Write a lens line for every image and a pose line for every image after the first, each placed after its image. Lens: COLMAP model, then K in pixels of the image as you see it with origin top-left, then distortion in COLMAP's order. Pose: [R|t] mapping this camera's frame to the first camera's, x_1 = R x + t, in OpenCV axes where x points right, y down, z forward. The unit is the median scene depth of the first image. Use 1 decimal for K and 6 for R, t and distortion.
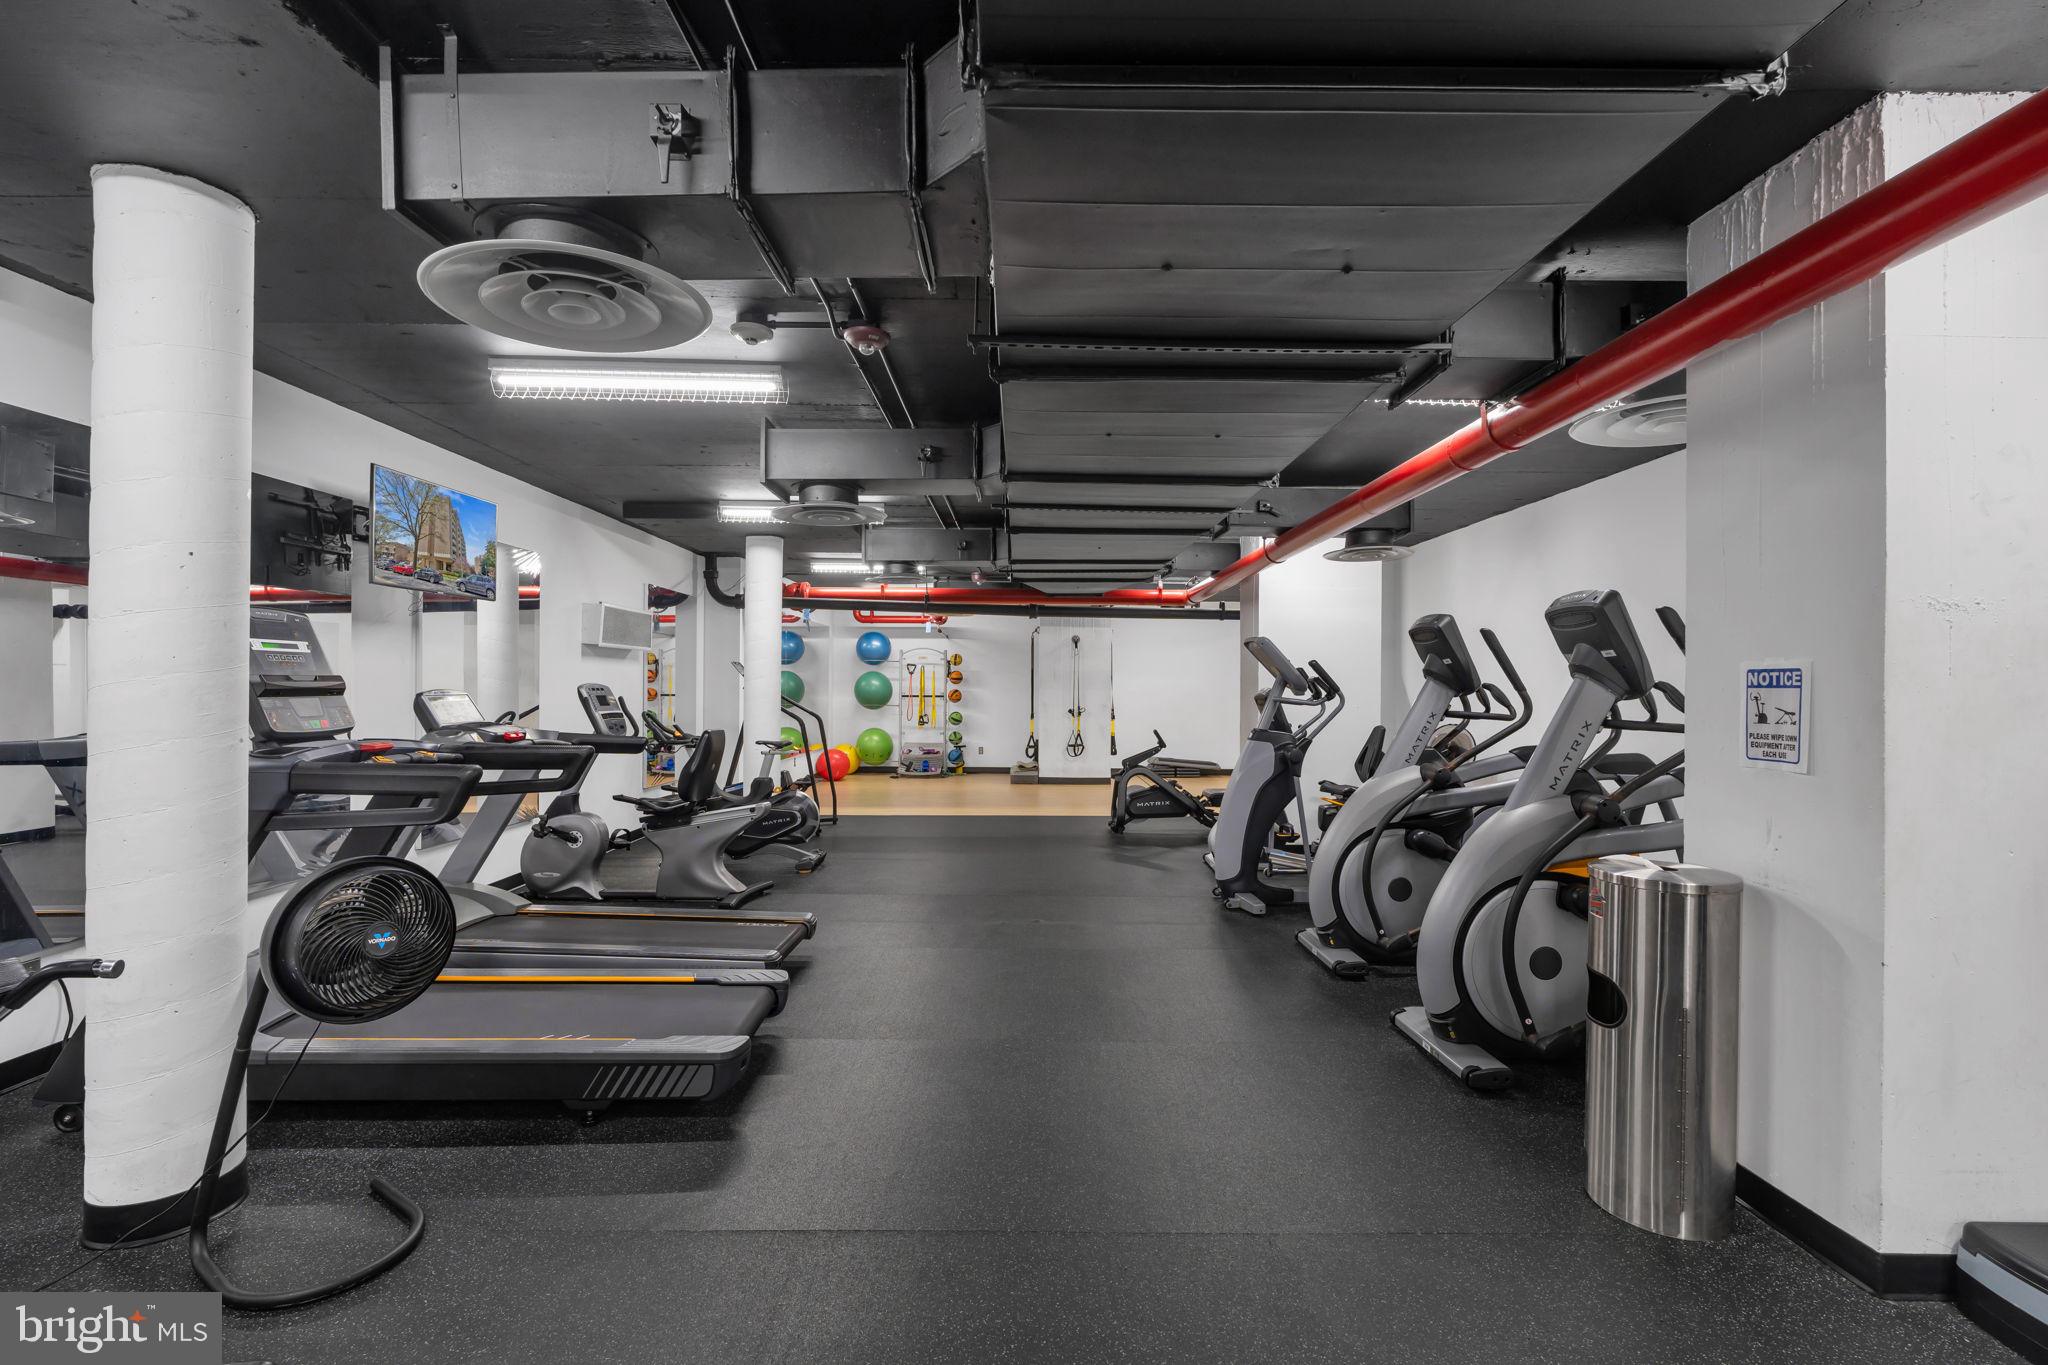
lens RADIAL K [[922.6, 0, 1027.4], [0, 922.6, 684.9], [0, 0, 1]] dist [0.000640, 0.000691]
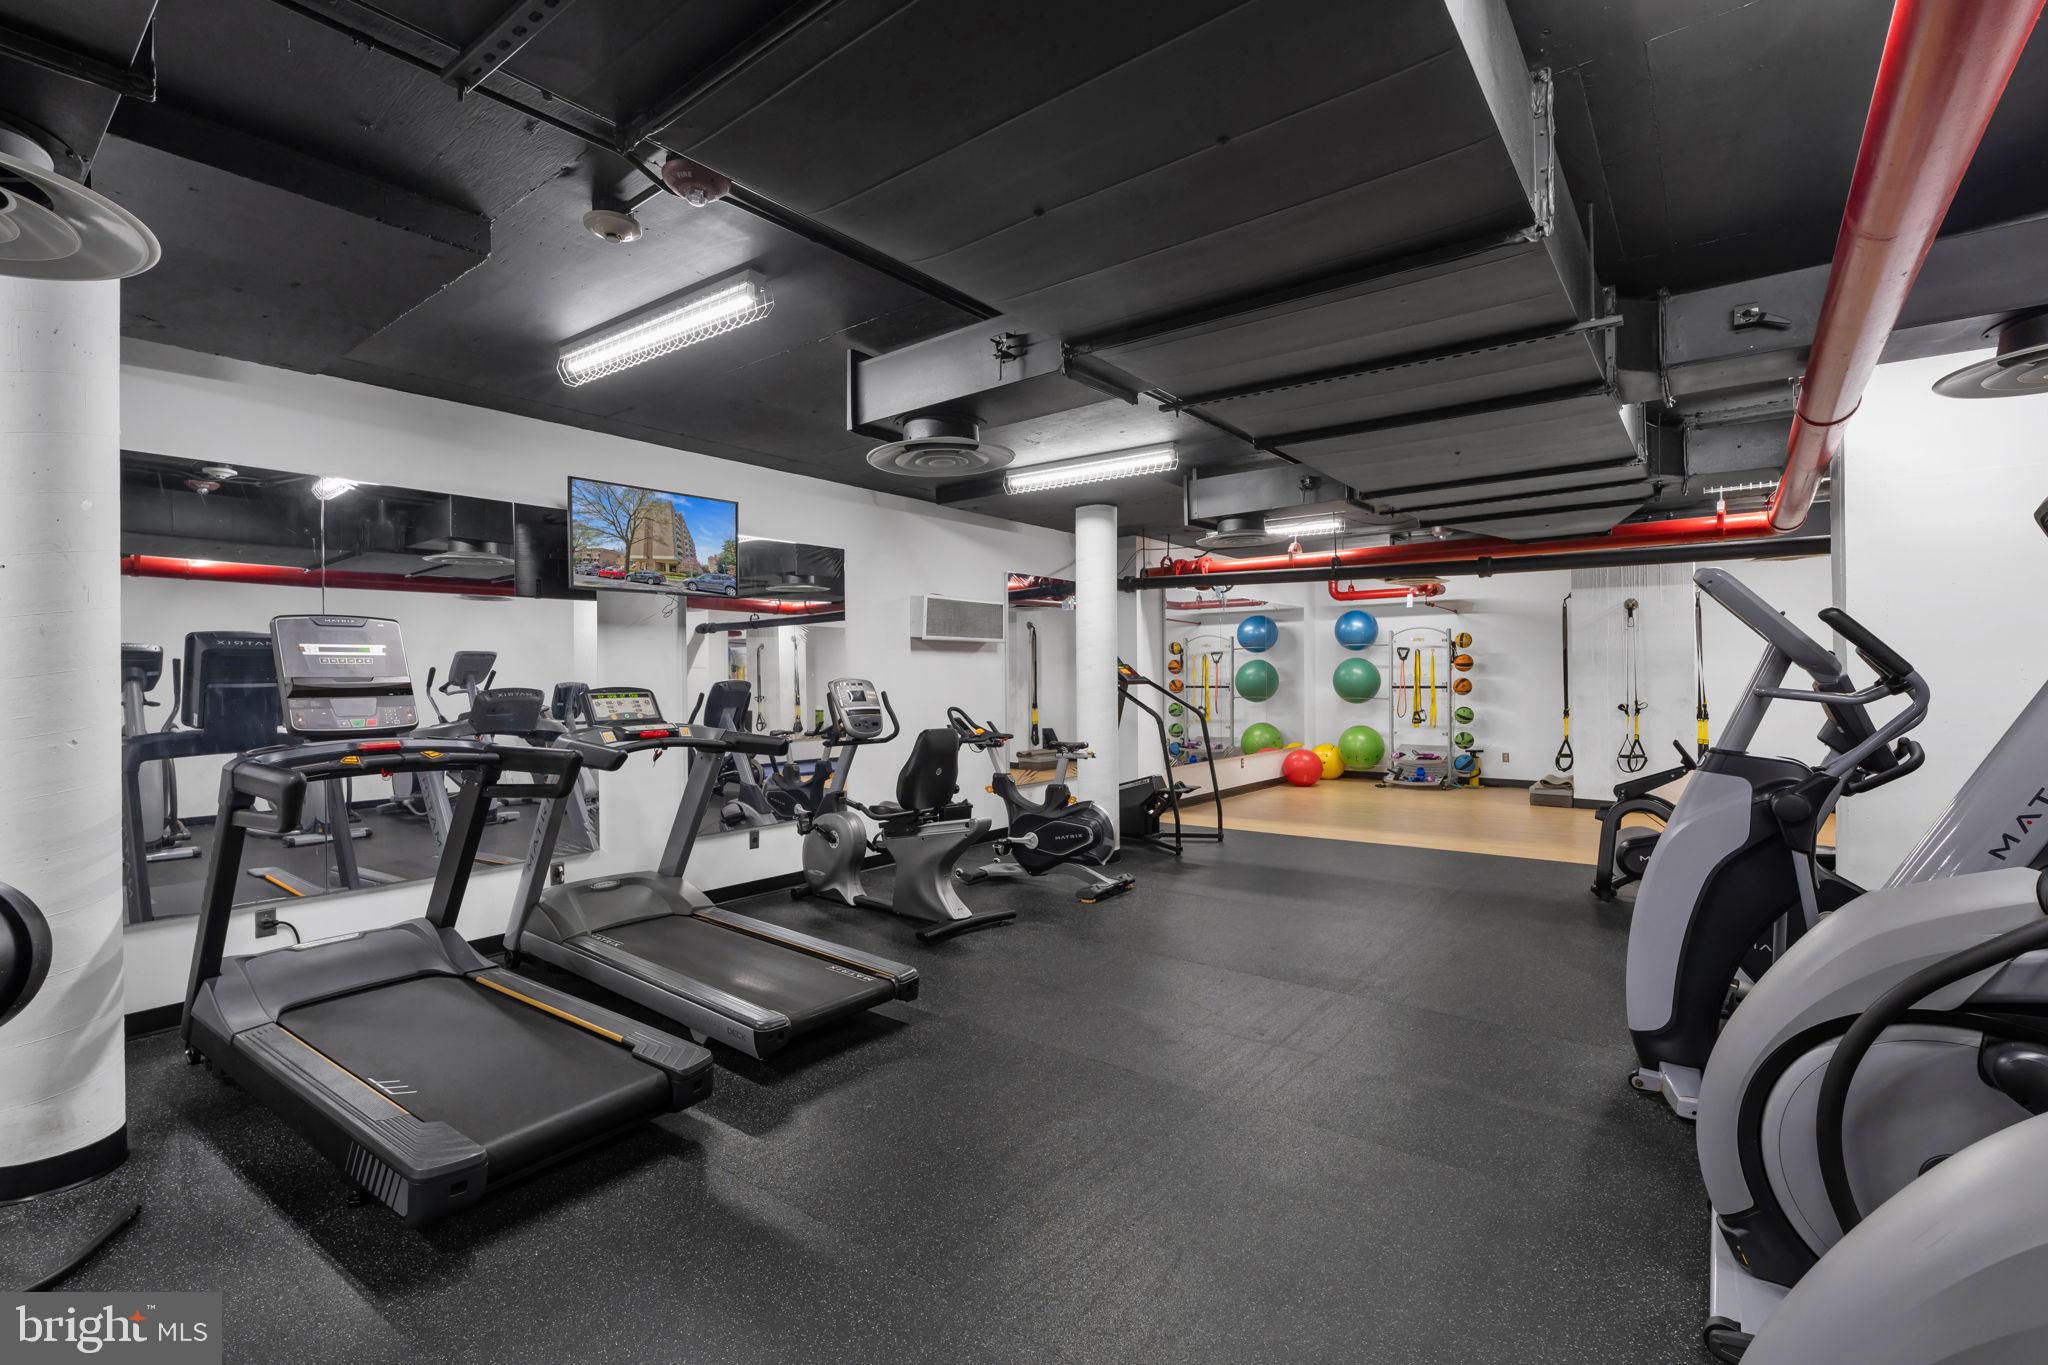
lens RADIAL K [[922.6, 0, 1019.0], [0, 922.6, 683.3], [0, 0, 1]] dist [0.000640, 0.000691]
pose [[0.785904, -0.010106, -0.618266, 0.121153], [0.014992, 0.999884, 0.002713, 0.001543], [0.618167, -0.011401, 0.785964, 0.164303]]
